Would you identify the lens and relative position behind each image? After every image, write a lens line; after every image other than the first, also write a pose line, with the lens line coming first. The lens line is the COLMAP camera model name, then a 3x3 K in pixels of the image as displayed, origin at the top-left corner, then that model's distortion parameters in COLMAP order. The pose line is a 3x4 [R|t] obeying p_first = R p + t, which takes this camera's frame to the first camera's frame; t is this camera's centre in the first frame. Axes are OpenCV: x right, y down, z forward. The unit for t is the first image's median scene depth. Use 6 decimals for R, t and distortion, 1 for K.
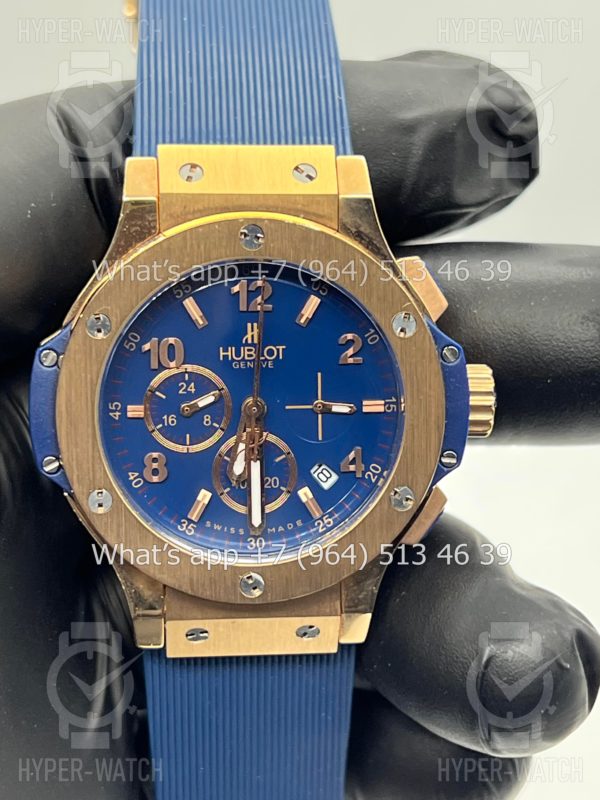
lens RADIAL K [[1880.5, 0, 301.5], [0, 1880.5, 400.0], [0, 0, 1]] dist [0.211382, 0.000000]
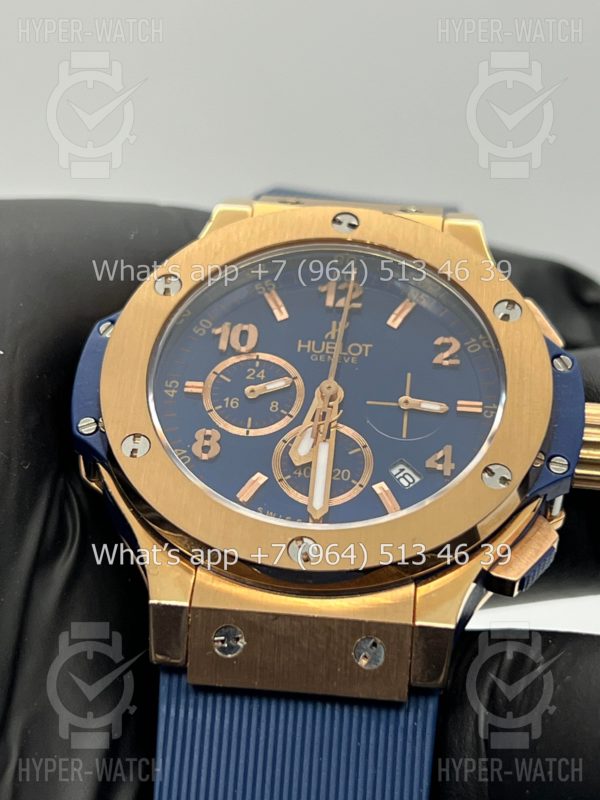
lens RADIAL K [[1880.5, 0, 299.0], [0, 1880.5, 396.6], [0, 0, 1]] dist [0.211382, 0.000000]
pose [[0.988864, 0.032587, -0.145211, 0.086084], [-0.121386, 0.741123, -0.660304, 0.575375], [0.086102, 0.670578, 0.736826, 0.363386]]
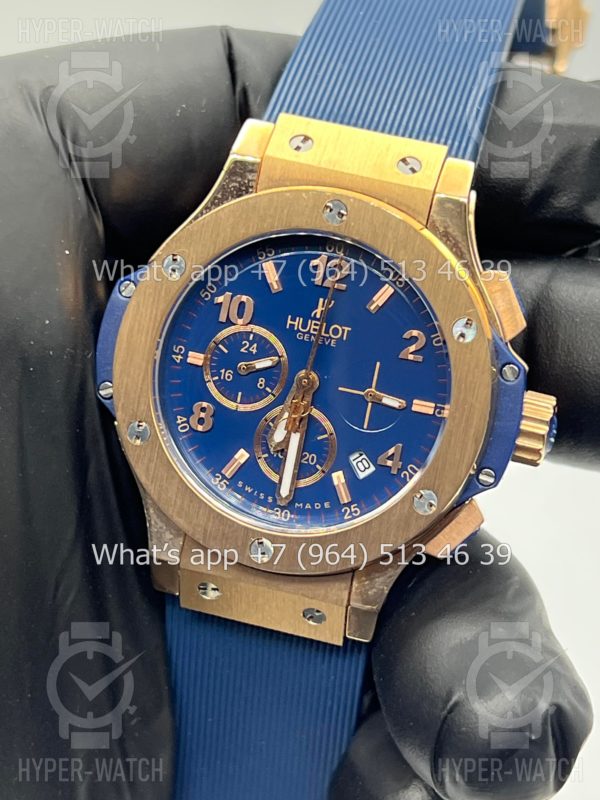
lens RADIAL K [[1880.5, 0, 297.2], [0, 1880.5, 396.1], [0, 0, 1]] dist [0.211382, 0.000000]
pose [[0.943506, 0.220969, -0.246918, 0.220721], [-0.237333, 0.970676, -0.038214, 0.051742], [0.231233, 0.094657, 0.968283, 0.021455]]
